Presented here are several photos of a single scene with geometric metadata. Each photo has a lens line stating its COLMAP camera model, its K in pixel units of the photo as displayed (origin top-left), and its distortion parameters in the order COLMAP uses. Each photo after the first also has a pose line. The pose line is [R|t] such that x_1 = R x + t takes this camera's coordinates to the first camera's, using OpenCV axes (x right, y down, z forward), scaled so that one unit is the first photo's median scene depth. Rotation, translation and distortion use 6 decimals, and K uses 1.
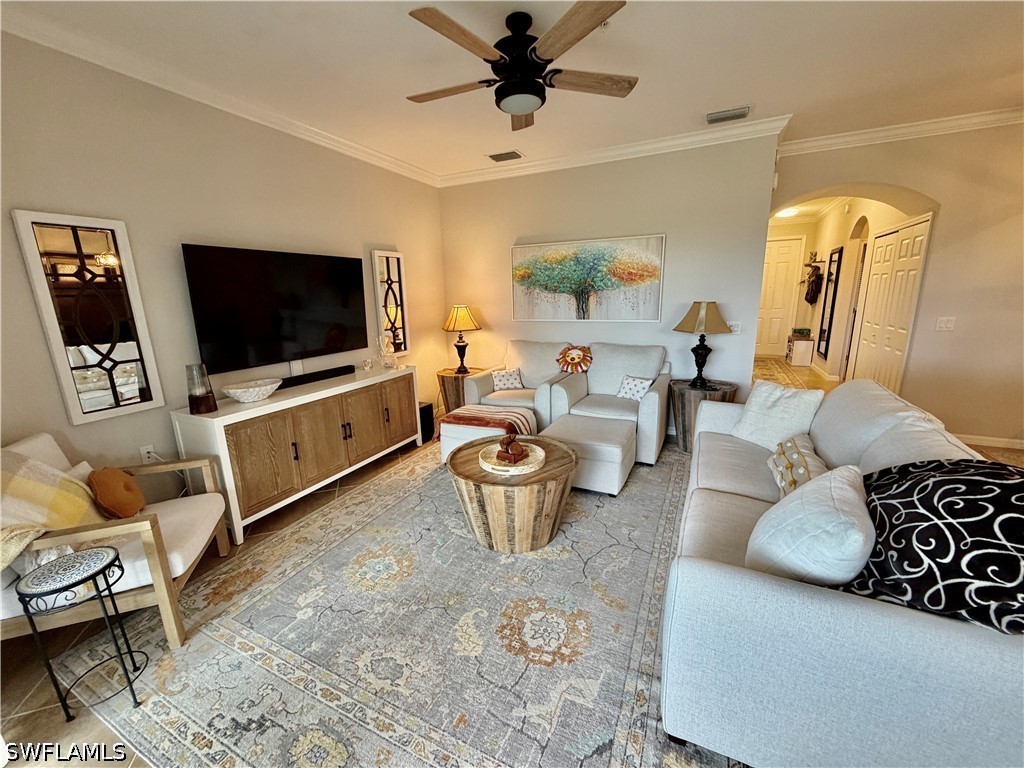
lens RADIAL K [[408.6, 0, 510.5], [0, 408.6, 386.2], [0, 0, 1]] dist [0.000206, 0.000071]
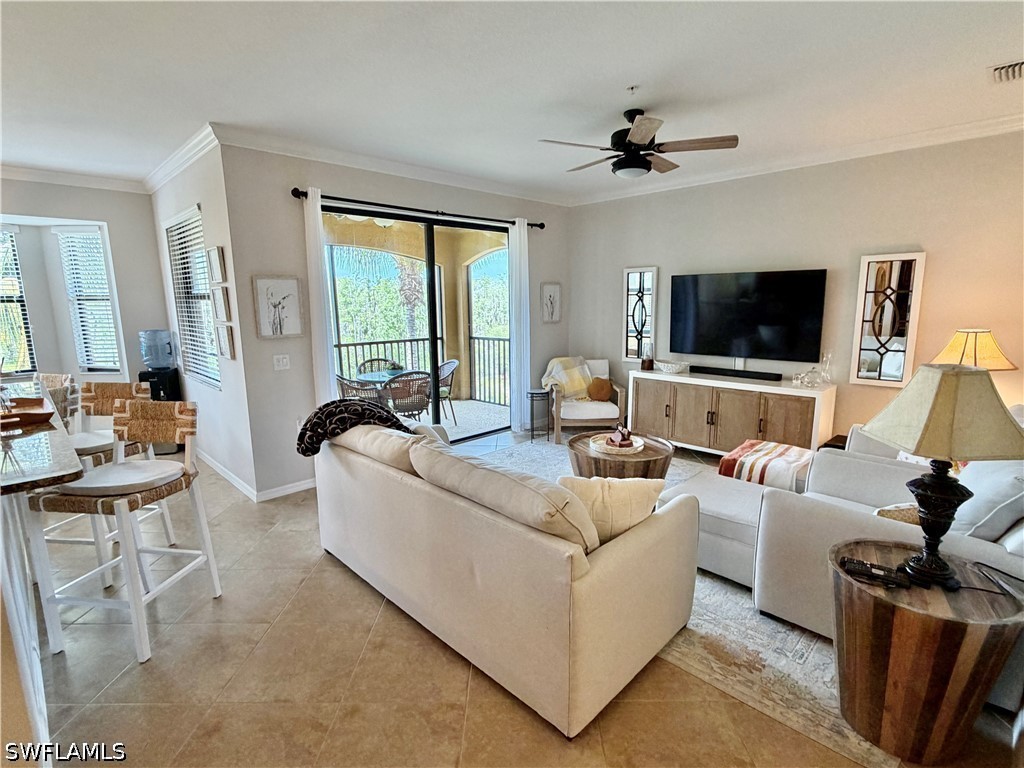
lens RADIAL K [[505.6, 0, 511.3], [0, 505.6, 387.4], [0, 0, 1]] dist [0.000809, 0.000128]
pose [[-0.329812, 0.193178, -0.924071, 1.115108], [-0.189999, 0.945228, 0.265414, -0.250919], [0.924729, 0.263110, -0.275044, 0.800002]]
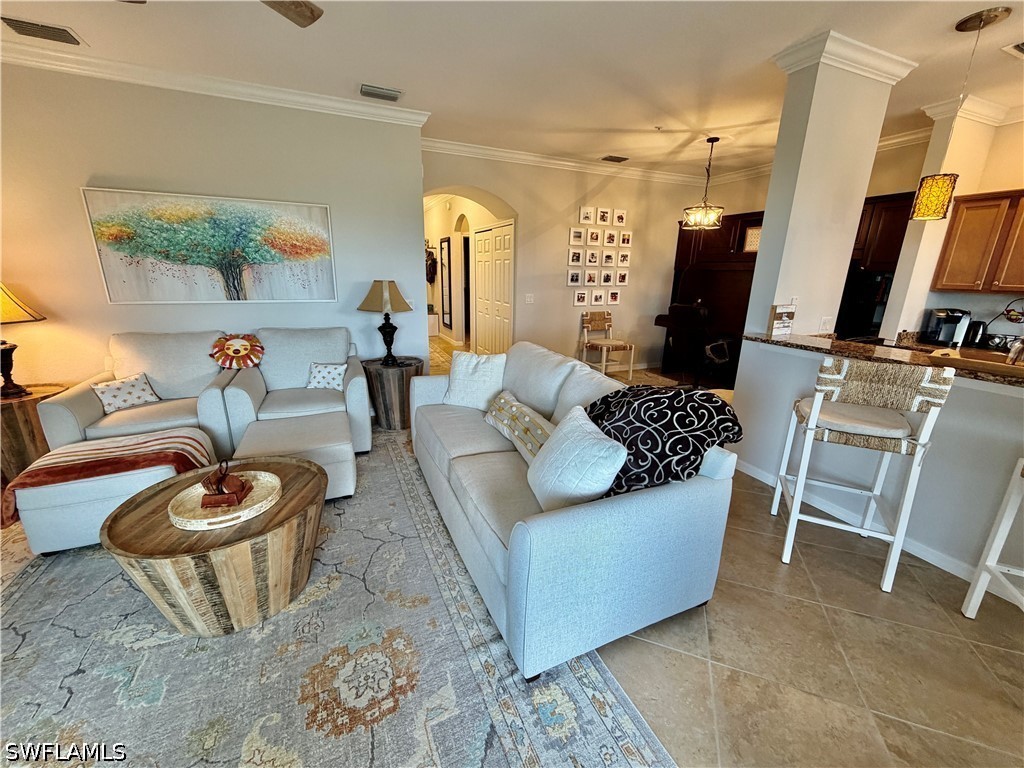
lens RADIAL K [[408.6, 0, 510.3], [0, 408.6, 385.7], [0, 0, 1]] dist [0.000206, 0.000071]
pose [[0.643048, -0.173957, 0.745807, -0.131455], [0.135757, 0.984330, 0.112540, -0.023392], [-0.753697, 0.028880, 0.656587, 0.114903]]
